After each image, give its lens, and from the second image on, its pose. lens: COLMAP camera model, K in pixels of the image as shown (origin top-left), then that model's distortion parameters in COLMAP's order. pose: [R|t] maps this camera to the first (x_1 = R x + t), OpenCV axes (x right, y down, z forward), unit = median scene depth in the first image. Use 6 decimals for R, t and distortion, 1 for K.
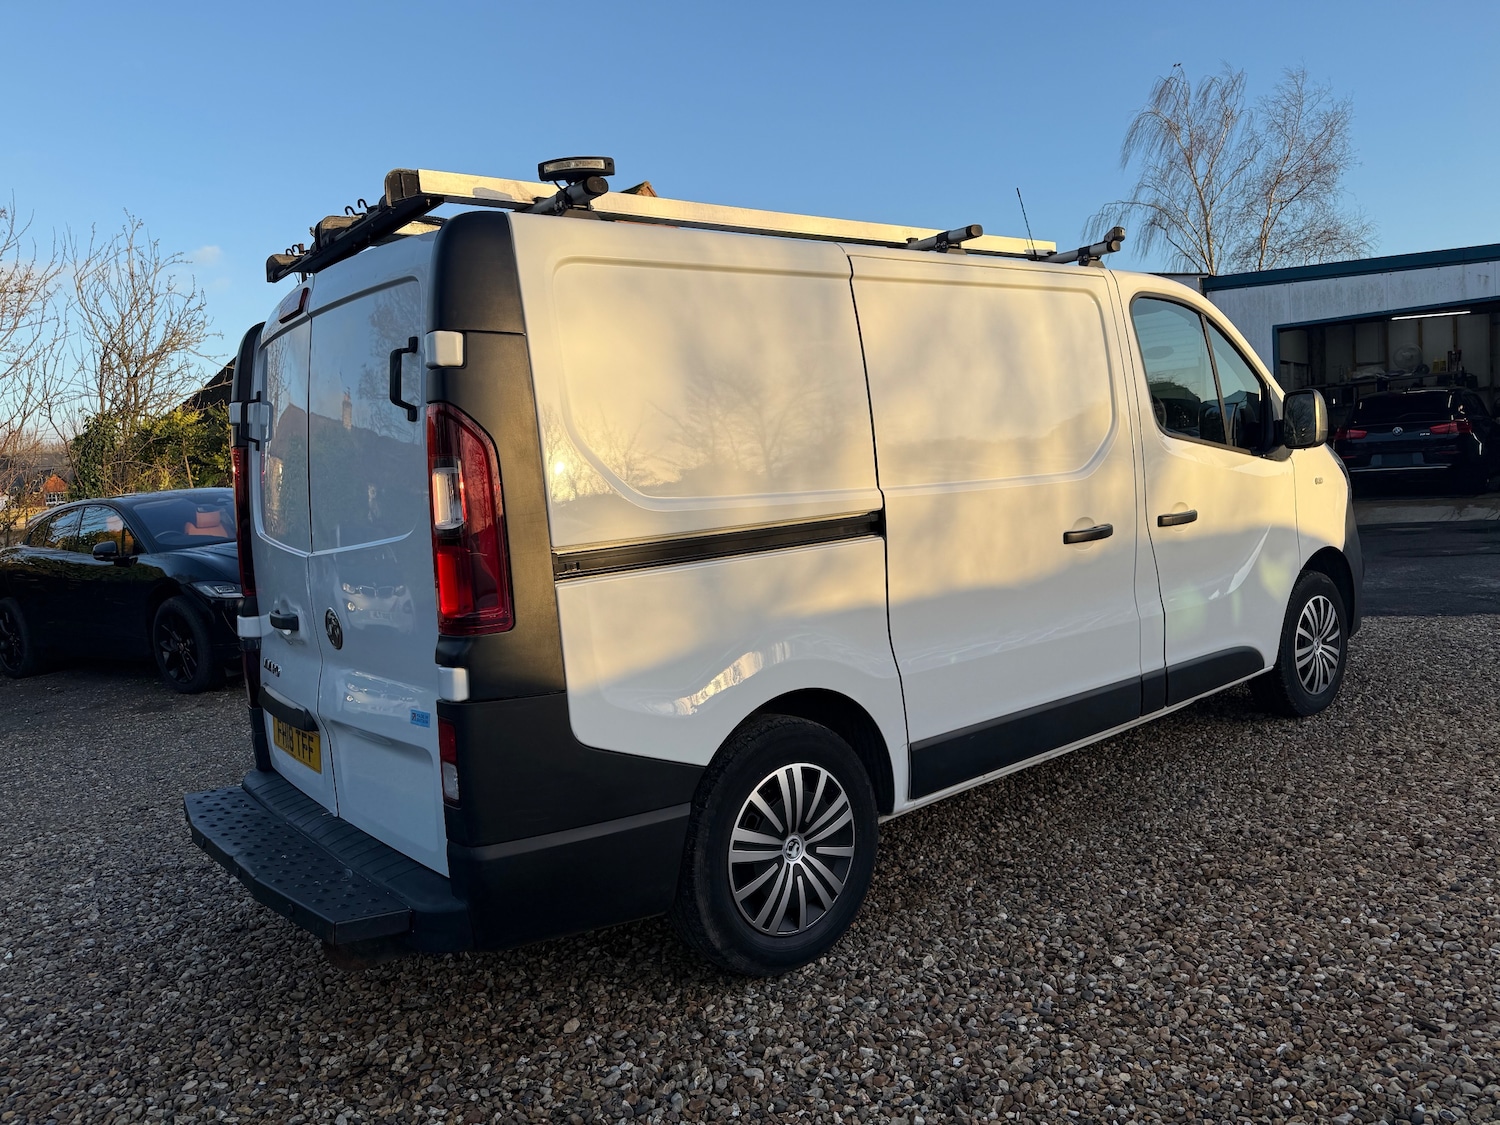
lens RADIAL K [[1050.1, 0, 750.0], [0, 1050.1, 562.5], [0, 0, 1]] dist [0.019828, -0.030544]
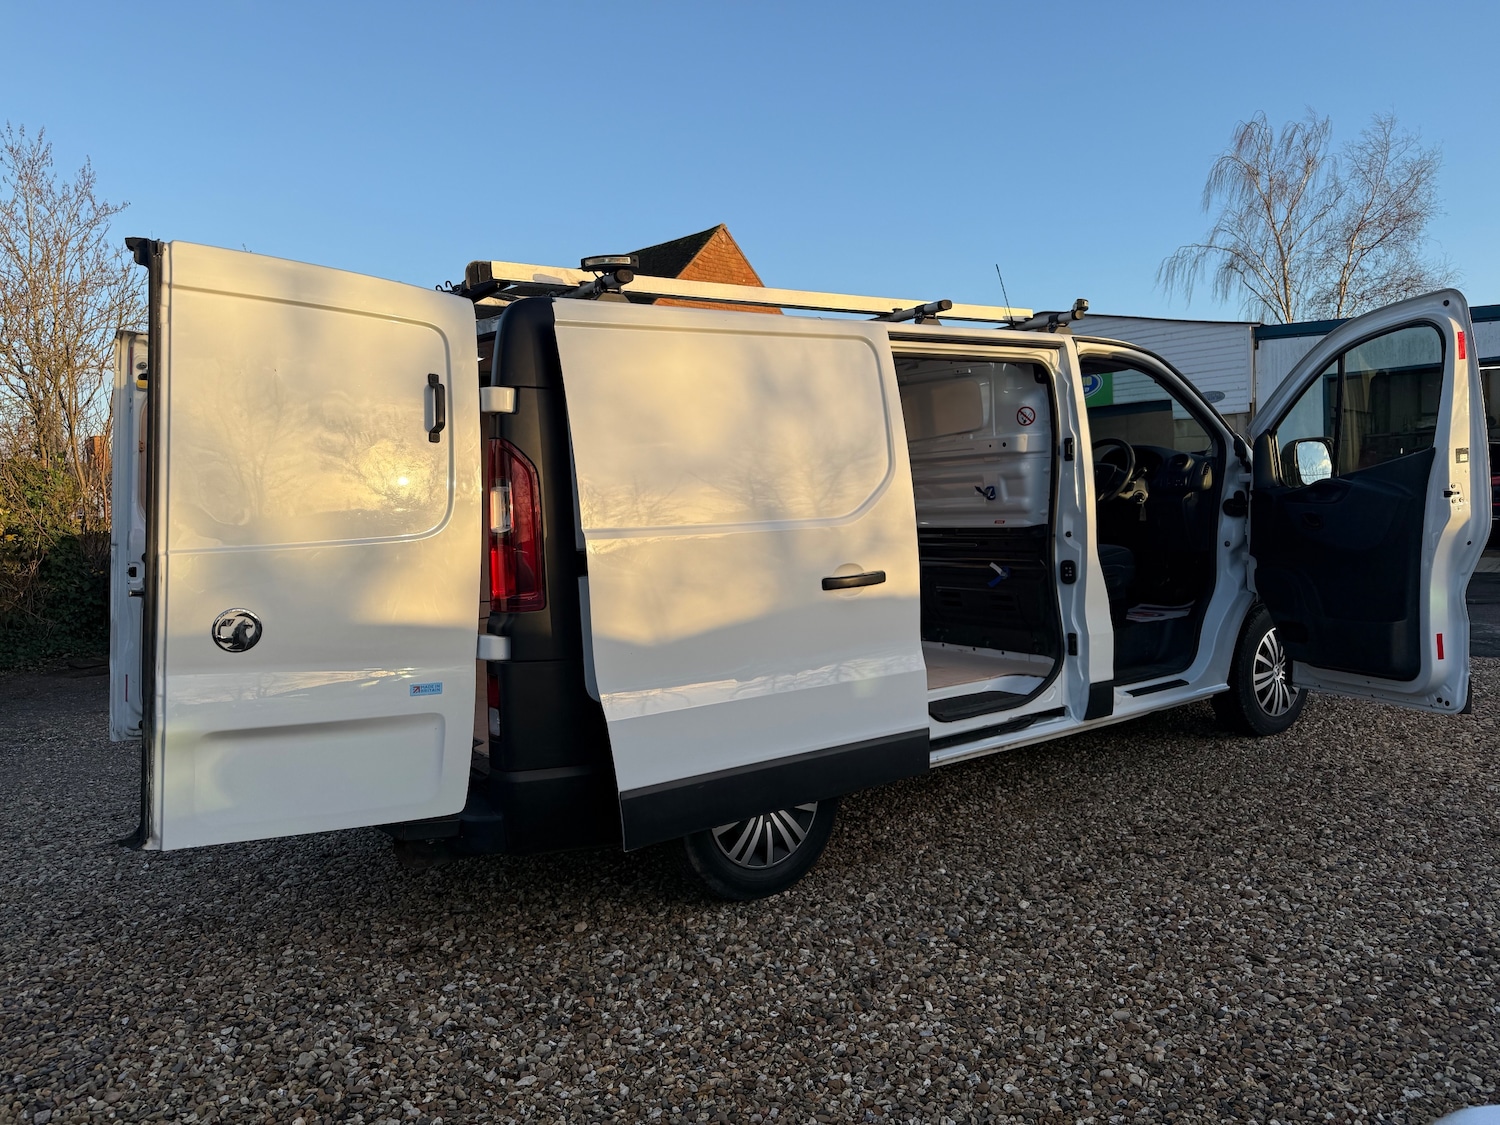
lens RADIAL K [[1052.2, 0, 747.8], [0, 1052.2, 560.6], [0, 0, 1]] dist [0.082788, -0.147393]
pose [[0.996766, 0.034352, -0.072652, 0.104607], [-0.036671, 0.998851, -0.030842, 0.028851], [0.071509, 0.033407, 0.996880, -0.265305]]
